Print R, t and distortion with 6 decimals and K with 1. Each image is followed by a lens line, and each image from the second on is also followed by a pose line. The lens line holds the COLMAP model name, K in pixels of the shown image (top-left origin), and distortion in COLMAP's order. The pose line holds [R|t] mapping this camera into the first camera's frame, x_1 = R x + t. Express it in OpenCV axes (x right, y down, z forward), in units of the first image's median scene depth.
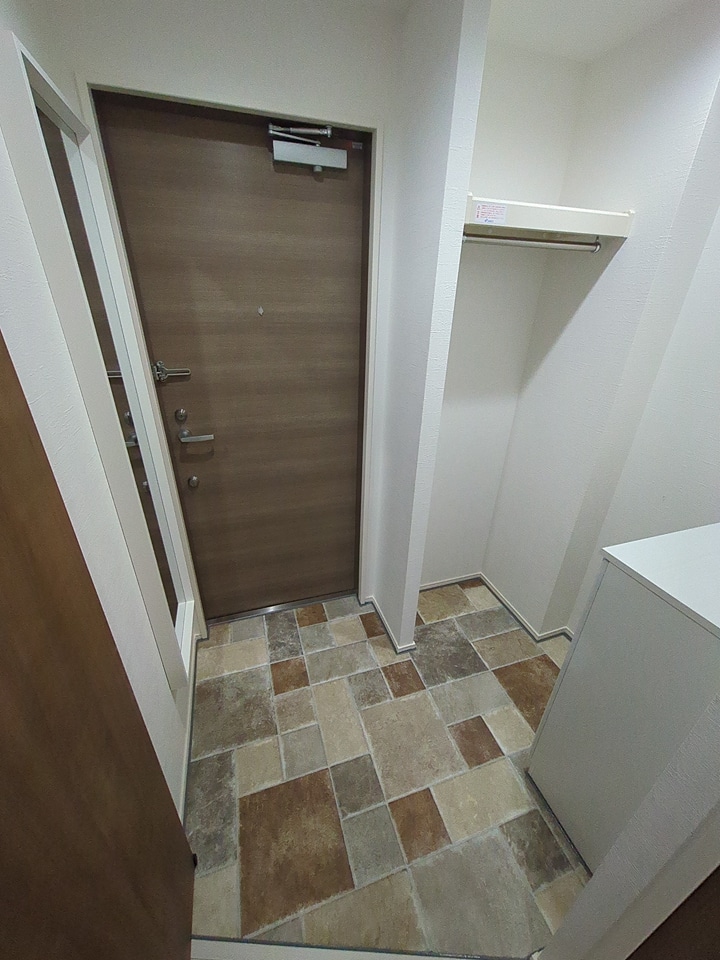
lens RADIAL K [[378.9, 0, 362.0], [0, 378.9, 478.1], [0, 0, 1]] dist [0.003003, 0.000188]
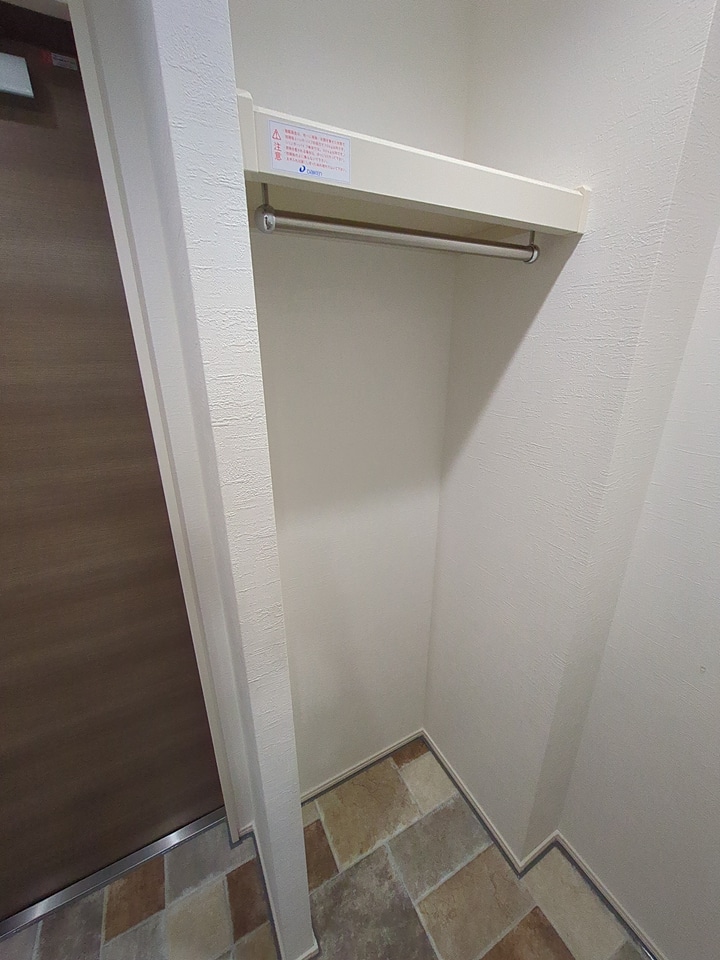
lens RADIAL K [[378.9, 0, 359.5], [0, 378.9, 479.5], [0, 0, 1]] dist [0.003003, 0.000188]
pose [[0.986023, -0.089197, 0.140719, 0.185718], [0.102542, 0.990593, -0.090615, -0.182027], [-0.131313, 0.103778, 0.985894, 0.379642]]
